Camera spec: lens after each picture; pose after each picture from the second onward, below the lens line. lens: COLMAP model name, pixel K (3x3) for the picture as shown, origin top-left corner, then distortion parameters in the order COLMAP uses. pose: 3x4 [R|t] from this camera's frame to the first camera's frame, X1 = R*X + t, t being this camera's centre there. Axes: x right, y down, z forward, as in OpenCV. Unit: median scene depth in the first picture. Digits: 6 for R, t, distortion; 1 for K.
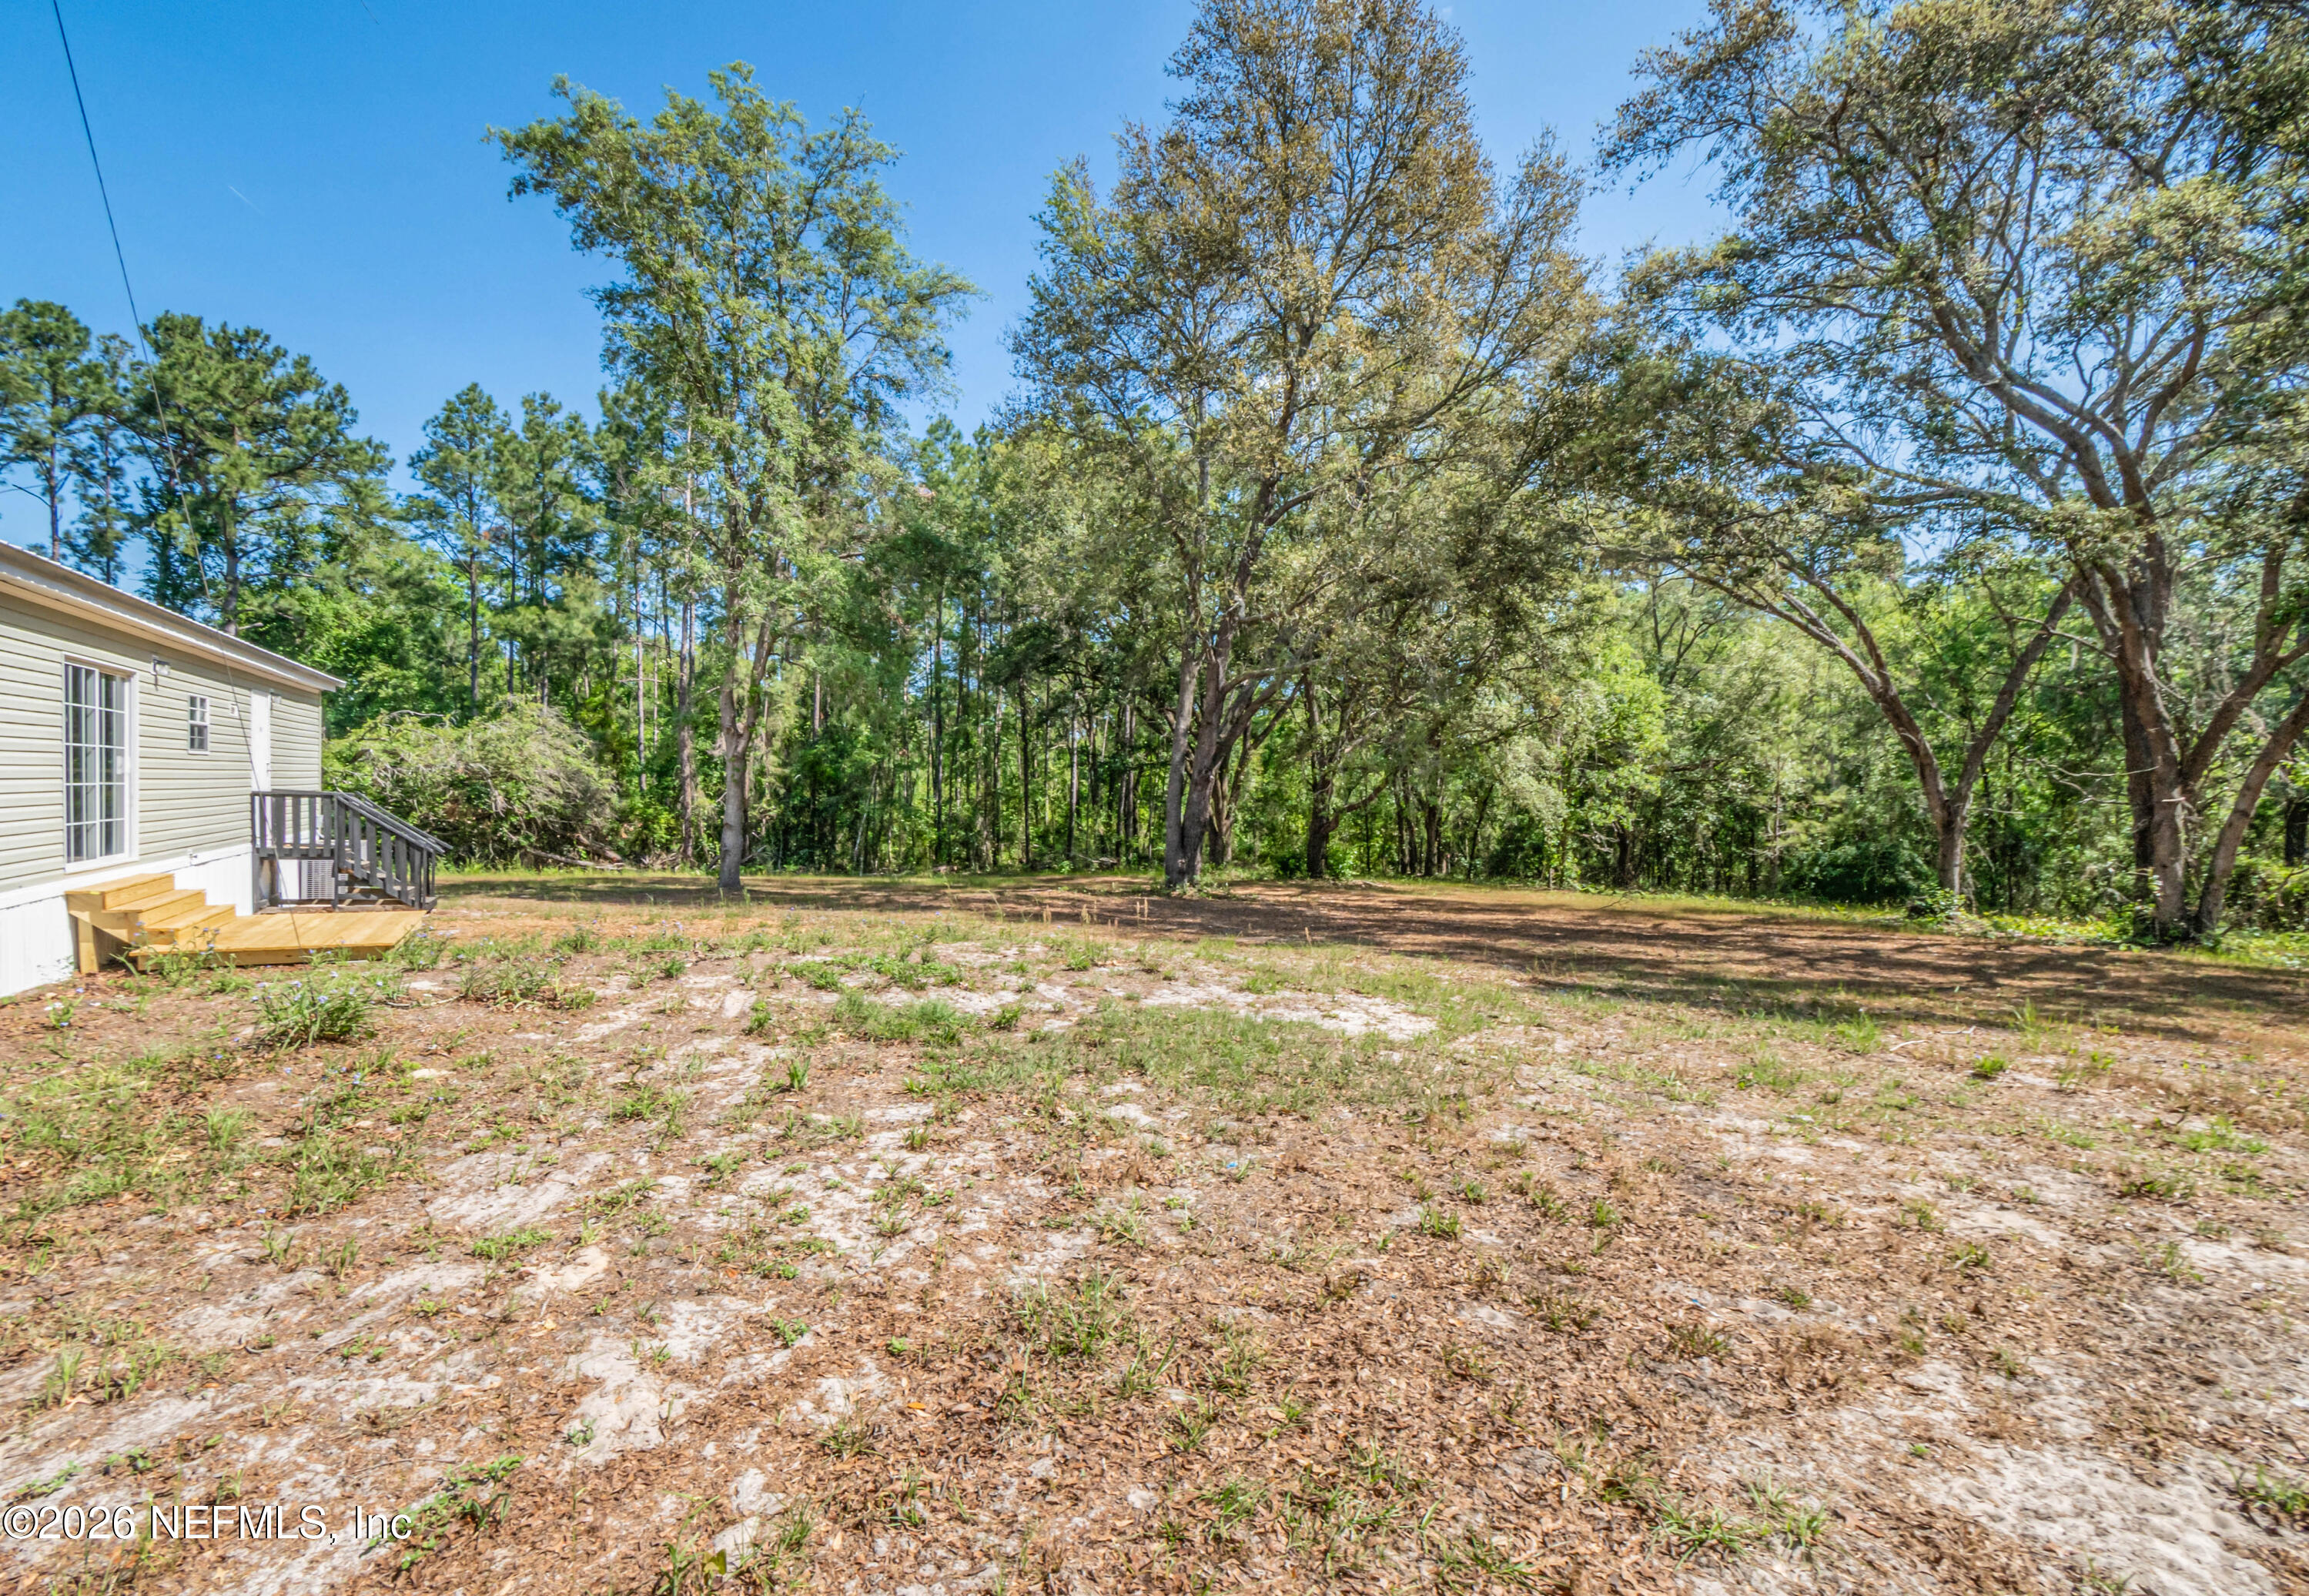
lens RADIAL K [[1017.1, 0, 1154.5], [0, 1017.1, 798.0], [0, 0, 1]] dist [0.000167, -0.000006]
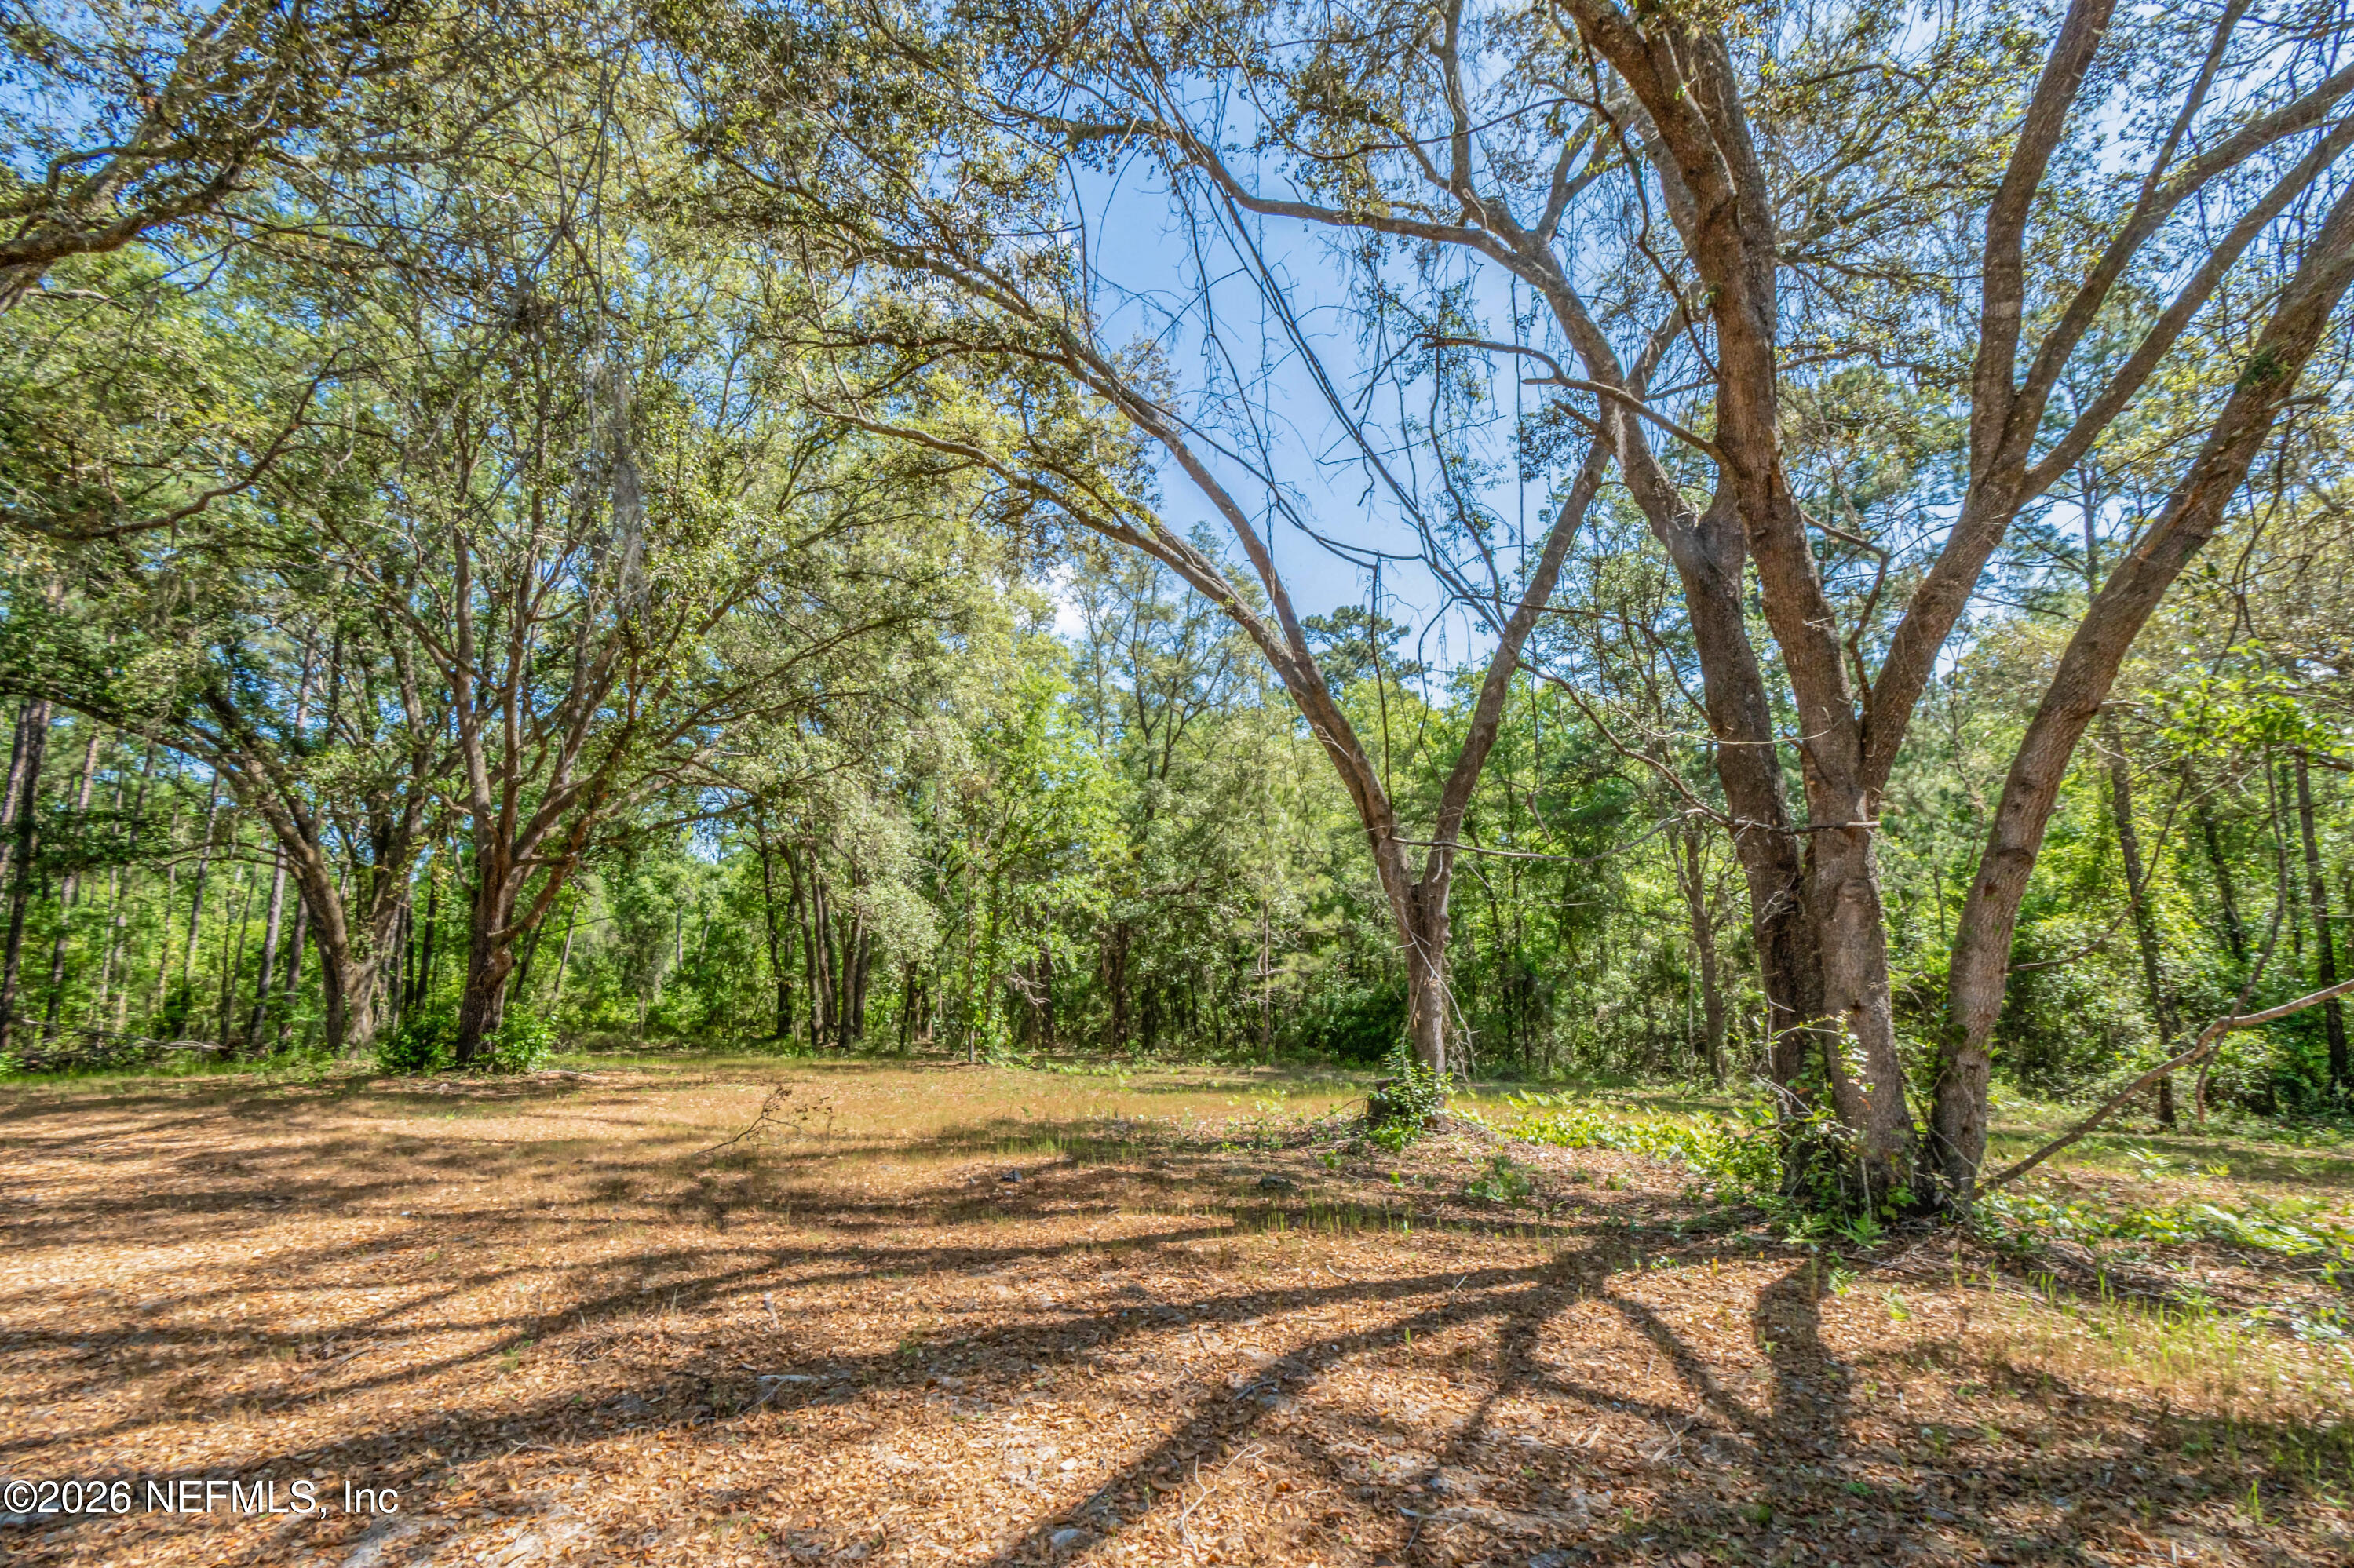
lens RADIAL K [[968.8, 0, 1177.0], [0, 968.8, 784.0], [0, 0, 1]] dist [0.000474, 0.000070]
pose [[0.934763, 0.052577, 0.351359, 0.297772], [0.009967, 0.984718, -0.173869, 0.021946], [-0.355131, 0.166028, 0.919955, 0.352871]]
